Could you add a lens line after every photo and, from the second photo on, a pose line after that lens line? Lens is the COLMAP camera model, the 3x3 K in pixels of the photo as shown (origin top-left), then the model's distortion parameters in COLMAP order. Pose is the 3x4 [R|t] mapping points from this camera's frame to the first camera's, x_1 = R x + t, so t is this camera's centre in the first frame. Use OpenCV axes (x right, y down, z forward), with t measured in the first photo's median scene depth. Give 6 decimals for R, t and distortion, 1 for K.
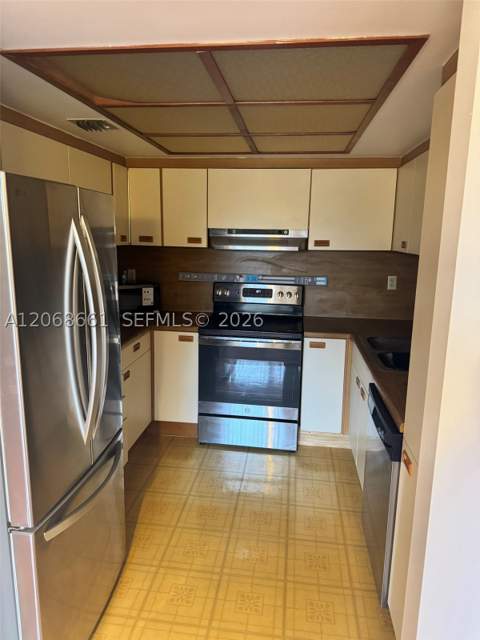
lens RADIAL K [[438.4, 0, 236.8], [0, 438.4, 313.6], [0, 0, 1]] dist [0.016998, -0.049682]
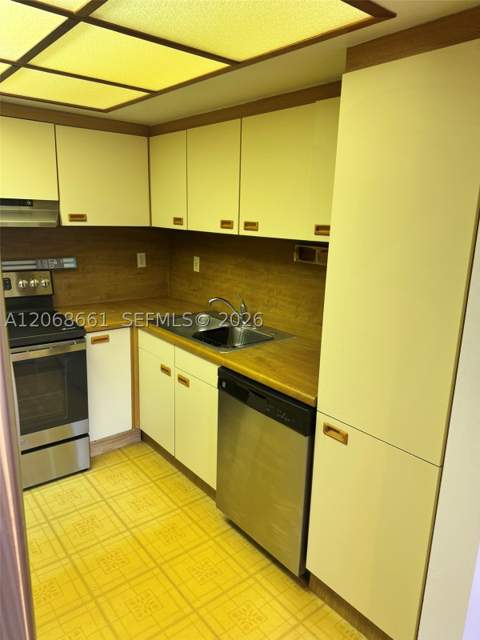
lens RADIAL K [[438.4, 0, 238.8], [0, 438.4, 319.9], [0, 0, 1]] dist [0.016998, -0.049682]
pose [[0.682671, -0.158904, 0.713239, -0.223665], [0.102702, 0.987245, 0.121650, -0.039689], [-0.723473, -0.009796, 0.690283, 0.206108]]
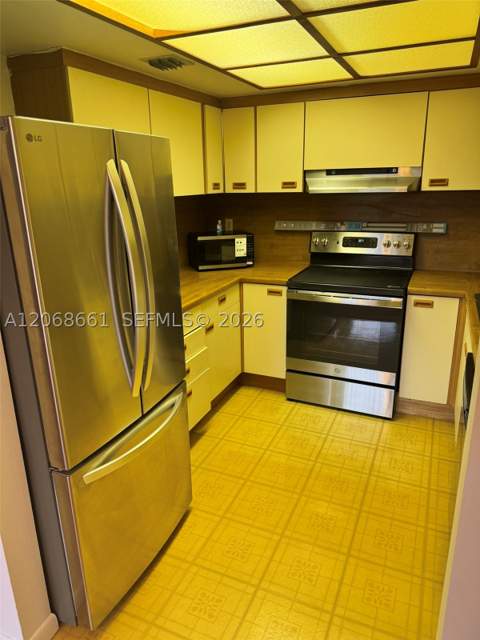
lens RADIAL K [[438.4, 0, 238.1], [0, 438.4, 319.8], [0, 0, 1]] dist [0.016998, -0.049682]
pose [[0.956324, 0.046031, -0.288662, 0.081510], [-0.008294, 0.991399, 0.130614, -0.006404], [0.292191, -0.122515, 0.948480, 0.062047]]
